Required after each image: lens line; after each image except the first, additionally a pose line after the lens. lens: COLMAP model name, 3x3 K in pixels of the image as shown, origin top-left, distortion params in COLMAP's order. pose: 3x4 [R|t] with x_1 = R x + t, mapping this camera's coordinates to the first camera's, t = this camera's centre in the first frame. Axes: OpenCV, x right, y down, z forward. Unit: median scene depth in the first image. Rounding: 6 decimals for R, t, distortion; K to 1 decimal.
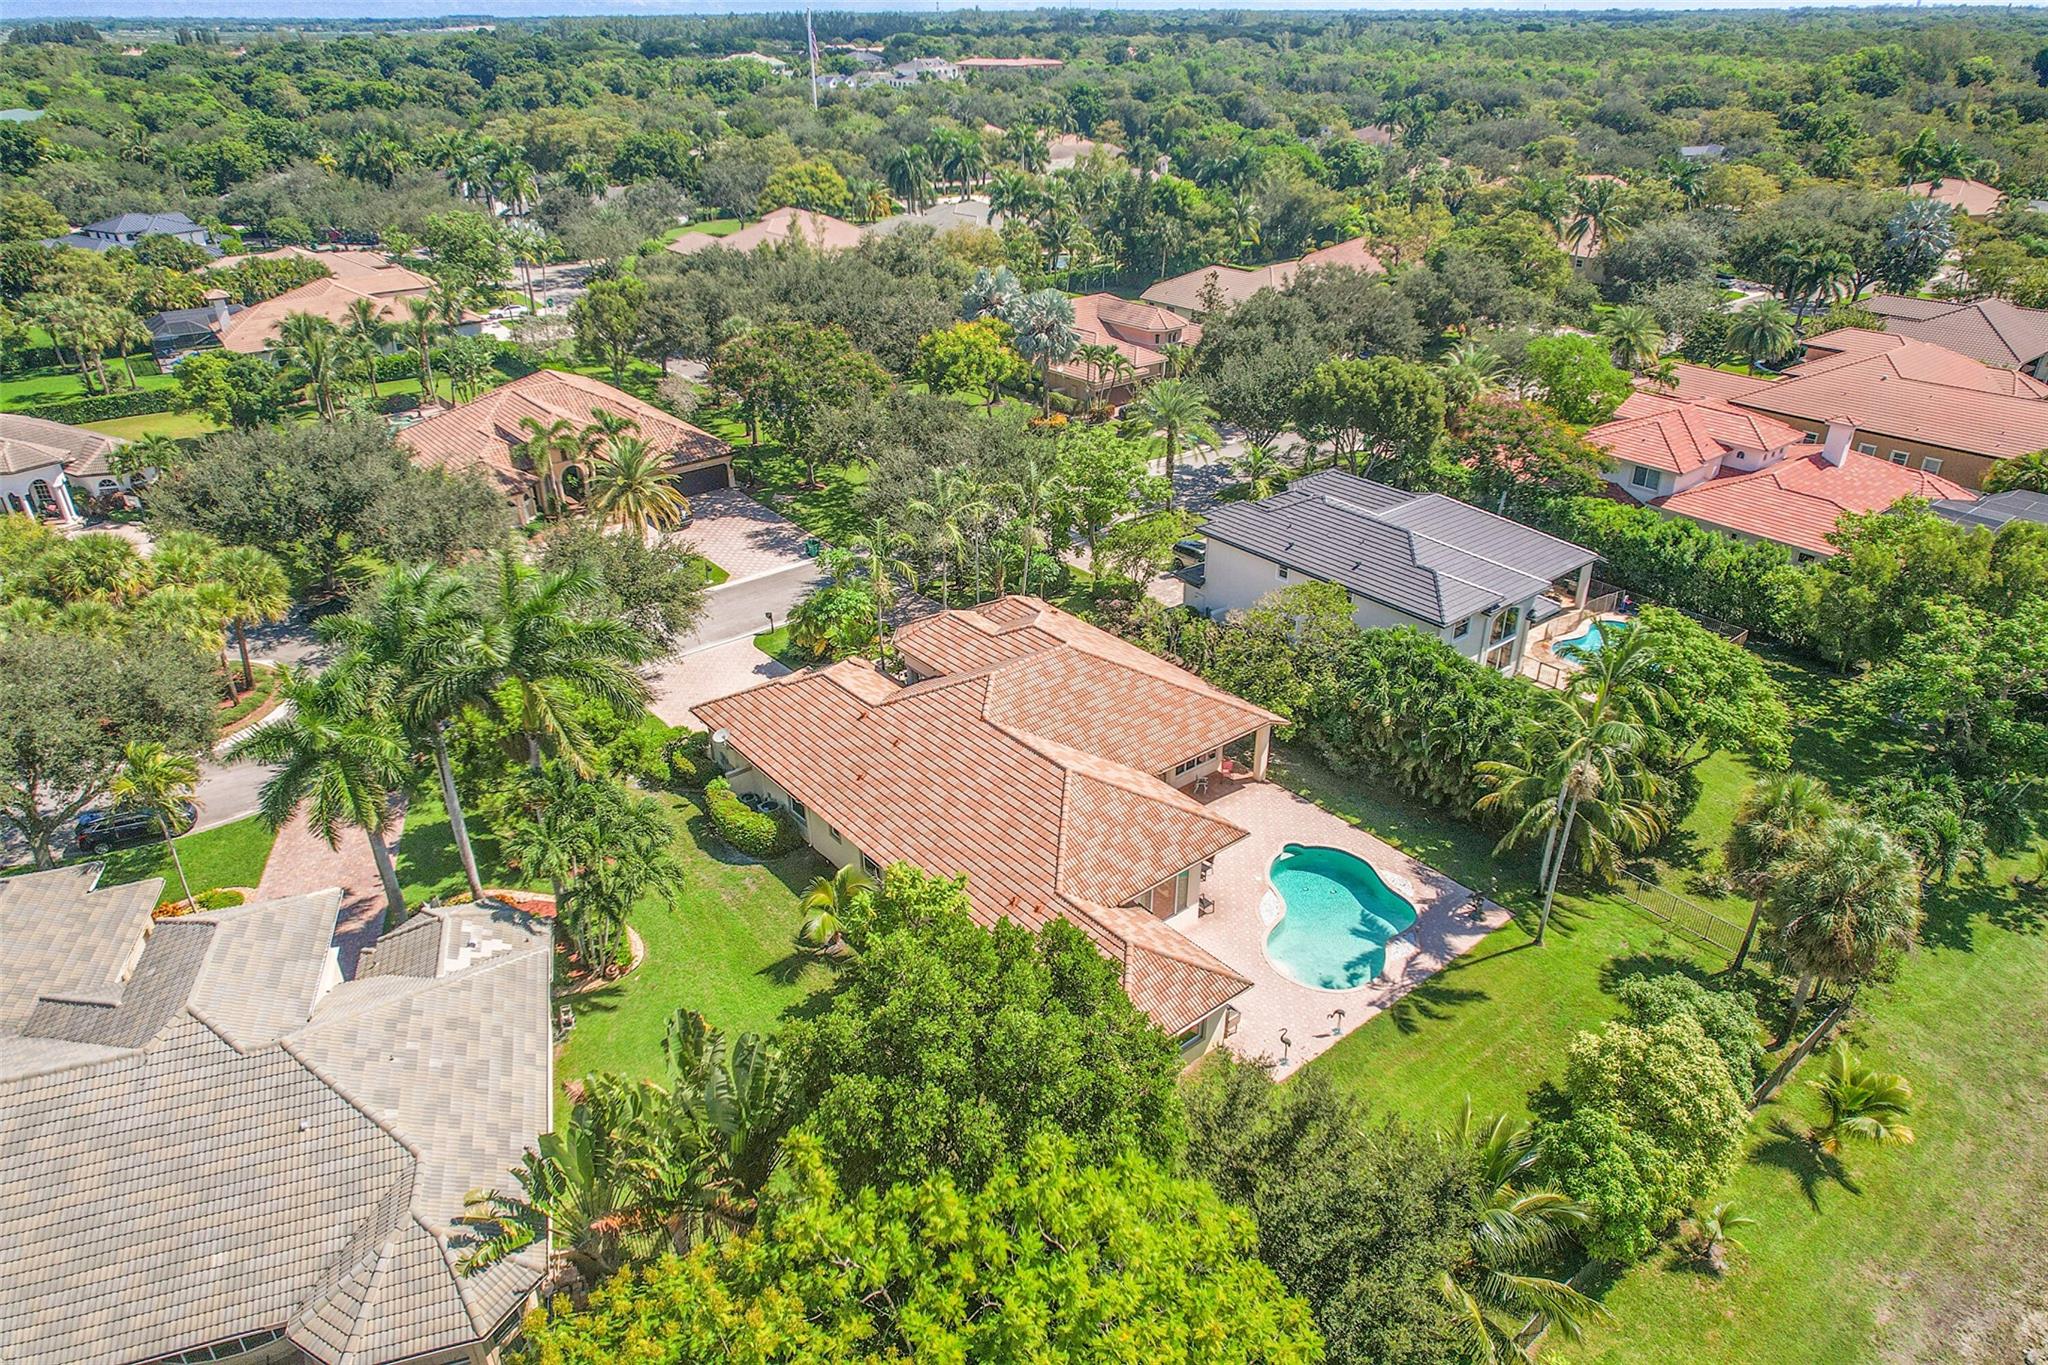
lens RADIAL K [[1299.6, 0, 1036.6], [0, 1299.6, 688.4], [0, 0, 1]] dist [-0.079915, 0.068252]
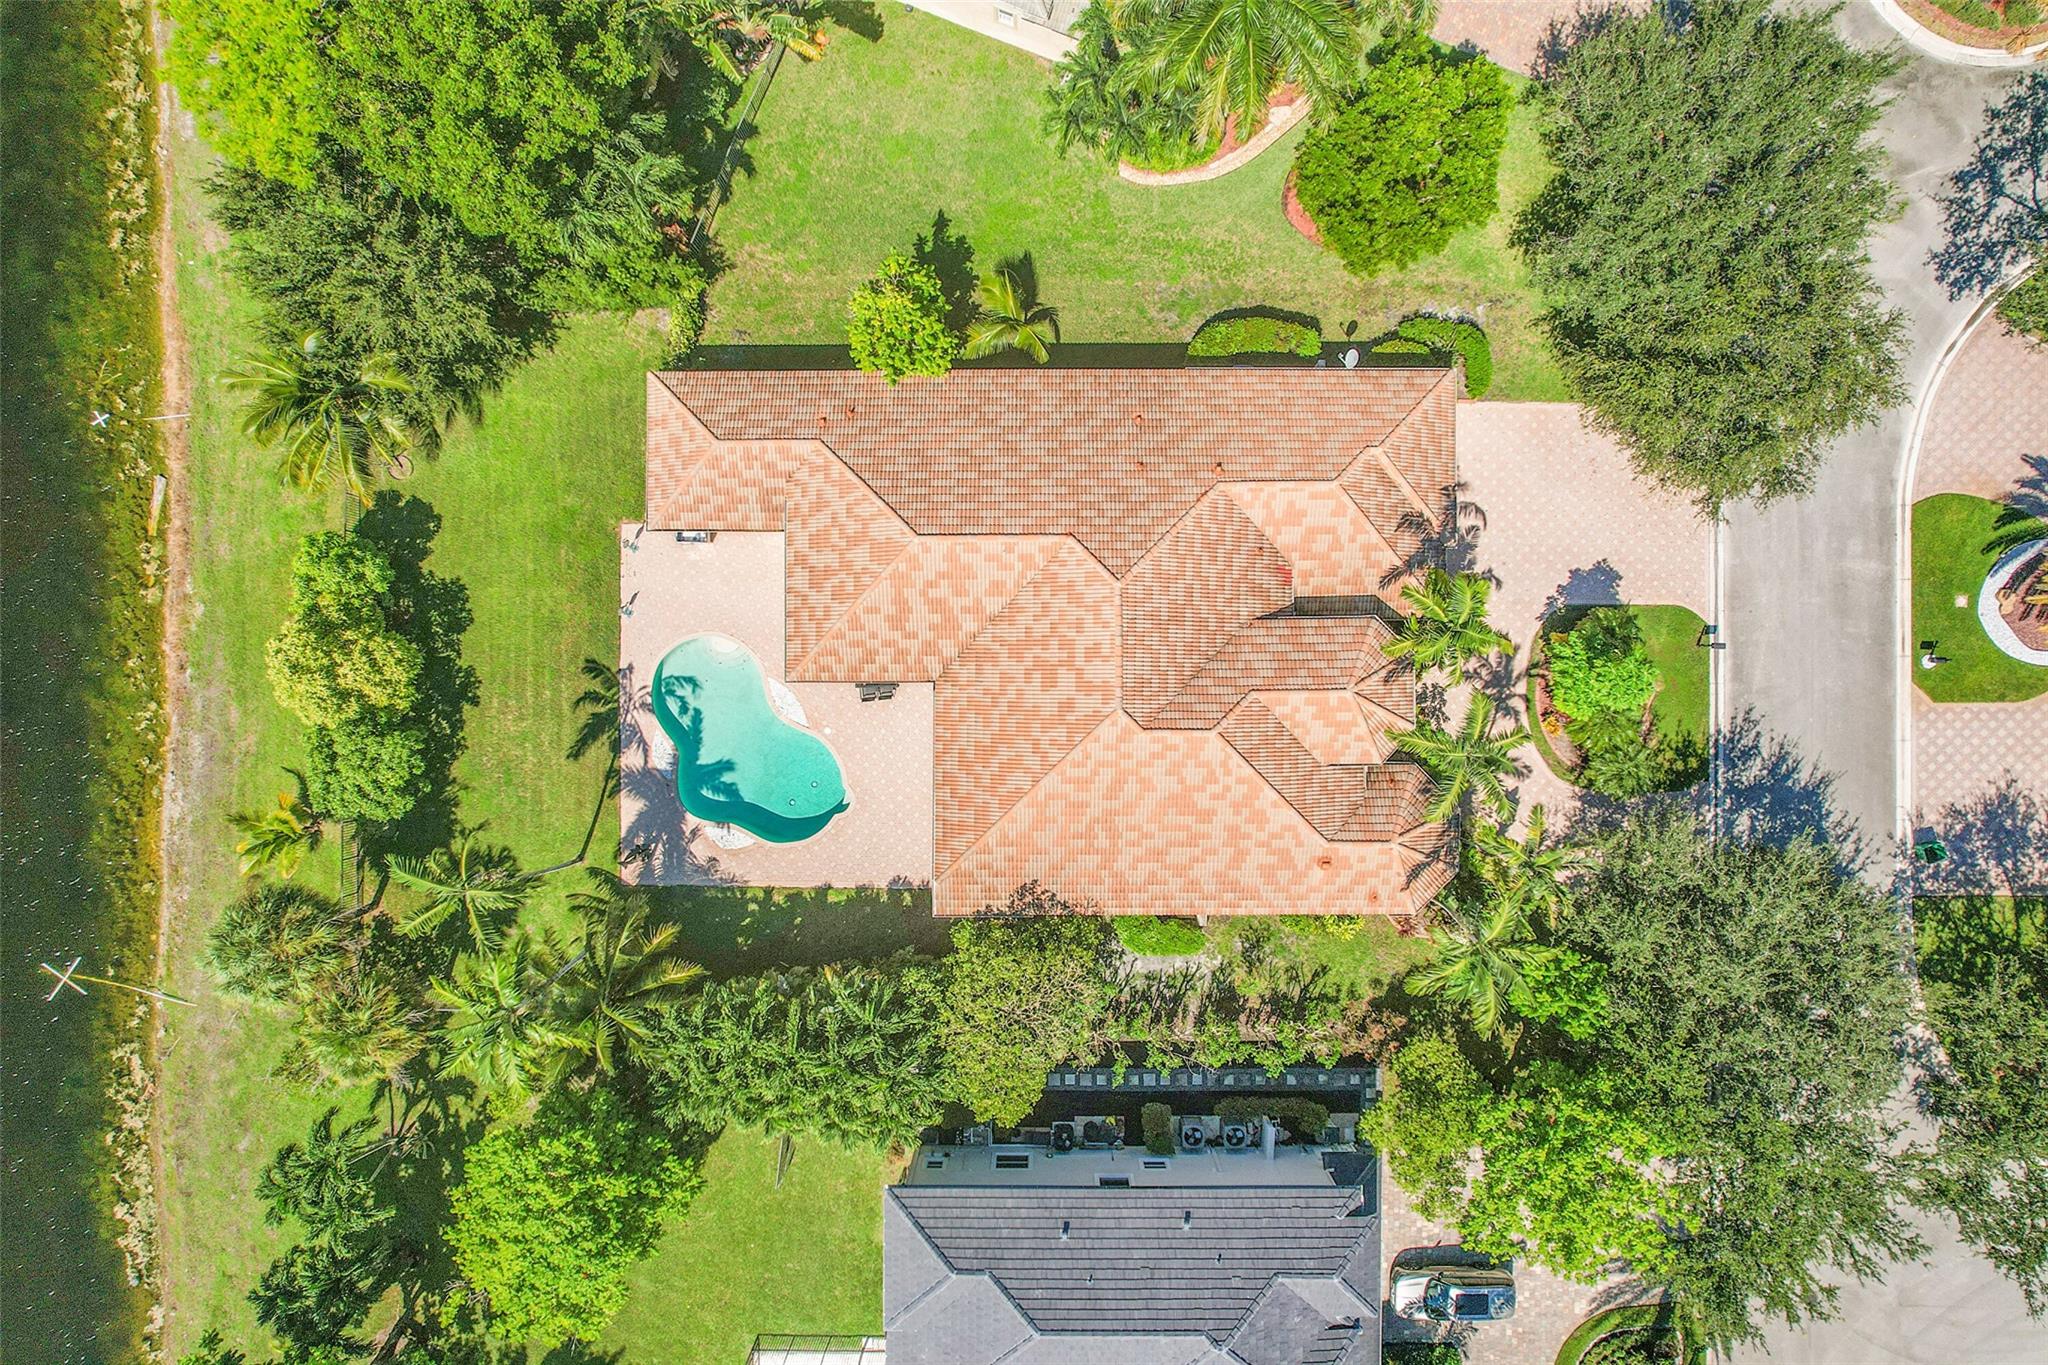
lens RADIAL K [[1299.6, 0, 1036.6], [0, 1299.6, 688.4], [0, 0, 1]] dist [-0.079915, 0.068252]
pose [[-0.631258, 0.775550, -0.005918, 0.058666], [-0.361026, -0.287086, 0.887266, -0.803247], [0.686420, 0.562231, 0.461219, 0.700095]]
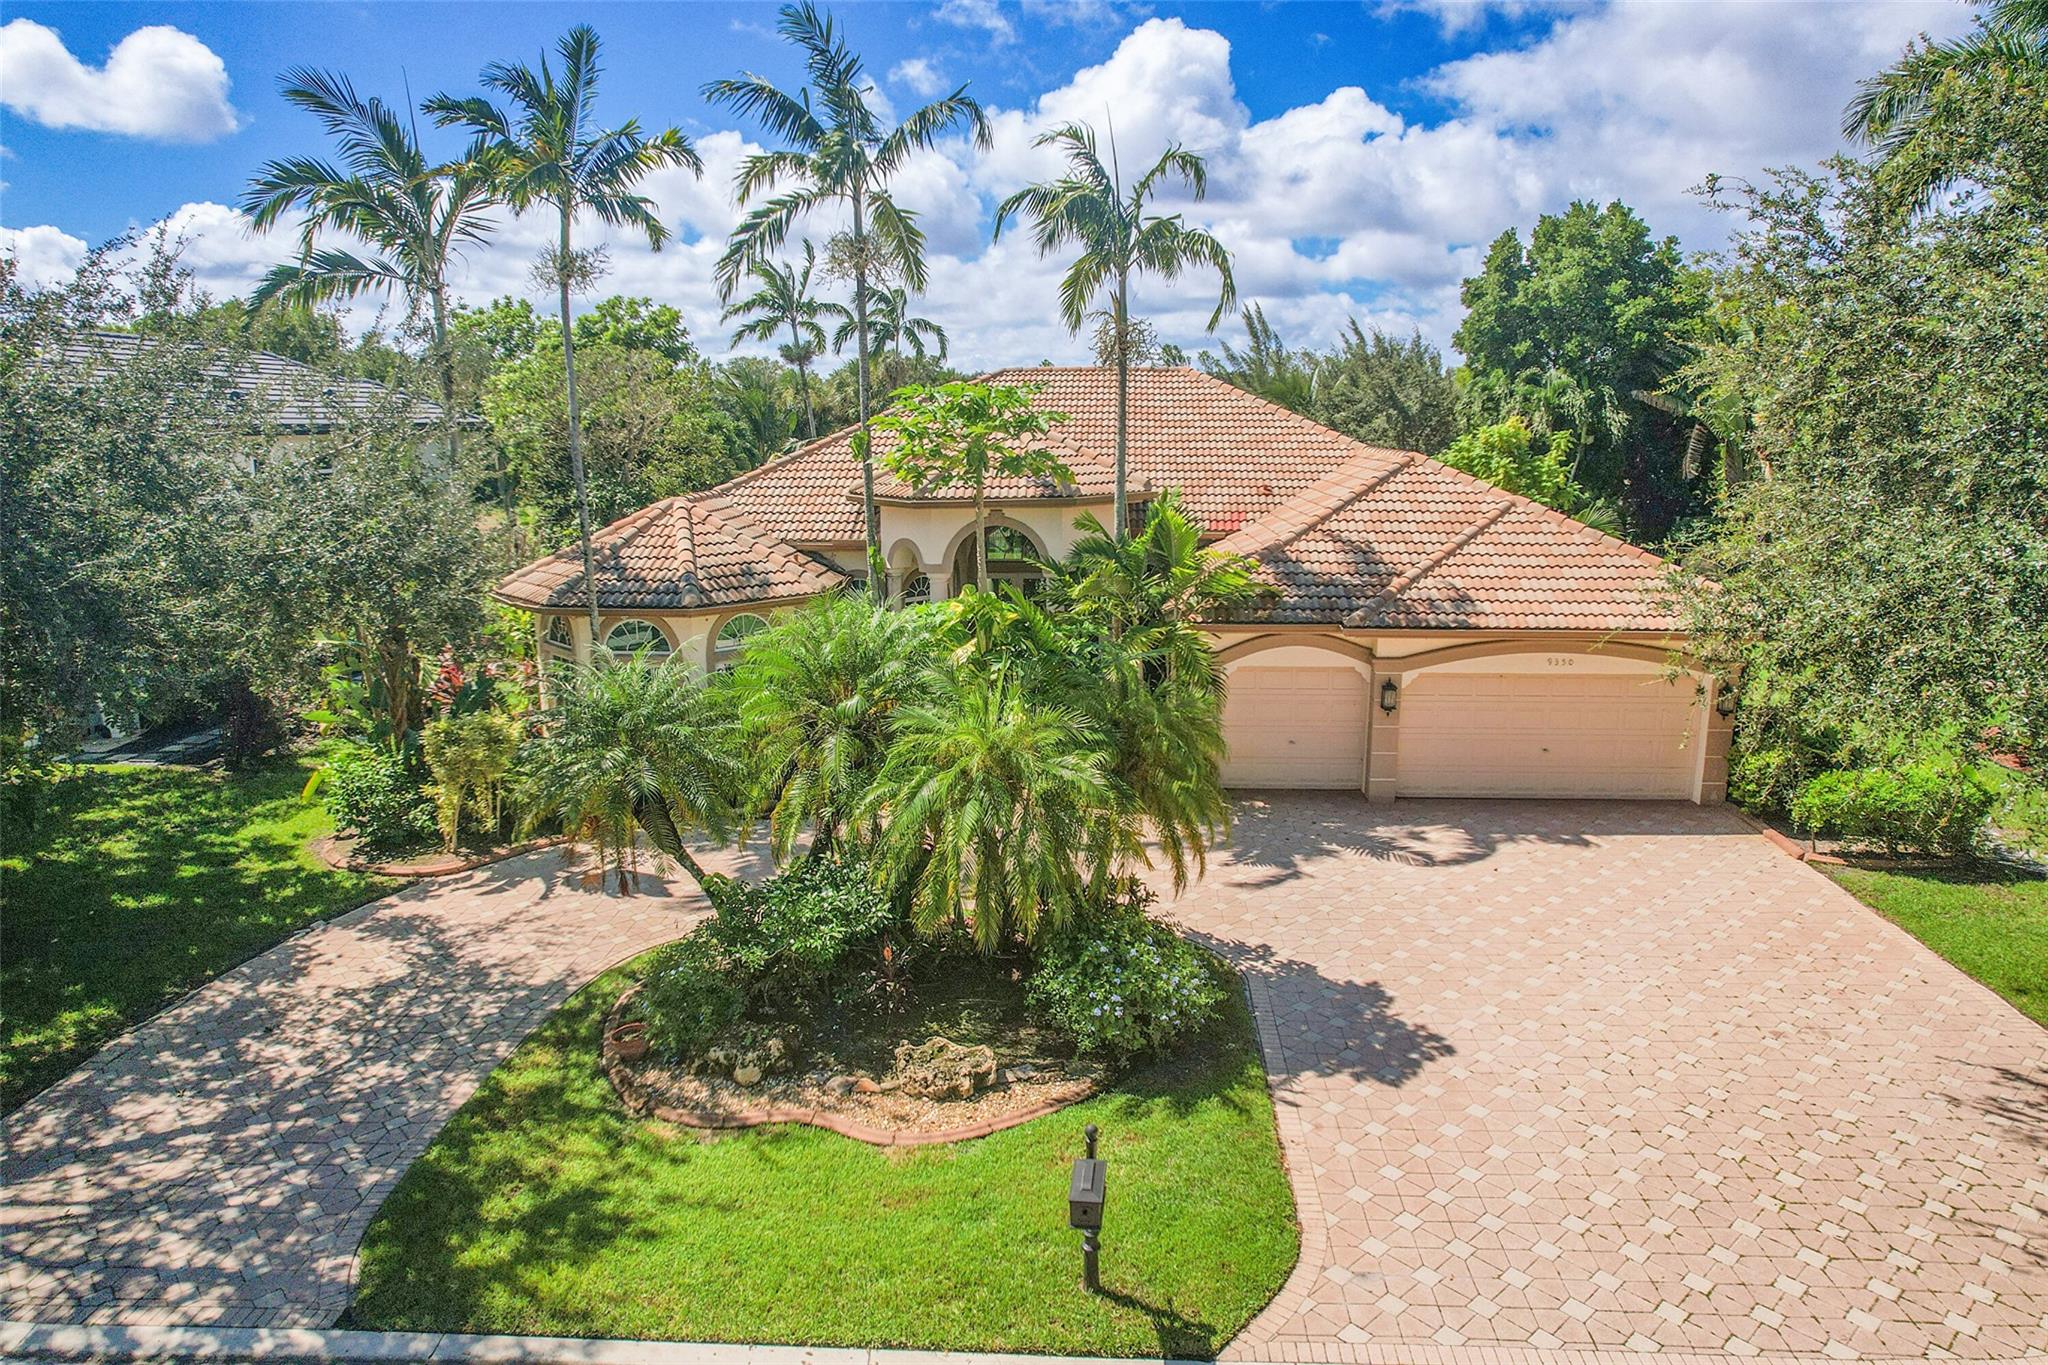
lens RADIAL K [[1307.2, 0, 1032.2], [0, 1307.2, 684.2], [0, 0, 1]] dist [-0.075999, 0.073564]
pose [[-0.741308, -0.132619, 0.657933, -0.416033], [0.316712, 0.795157, 0.517126, -0.239759], [-0.591740, 0.591724, -0.547454, 1.582273]]
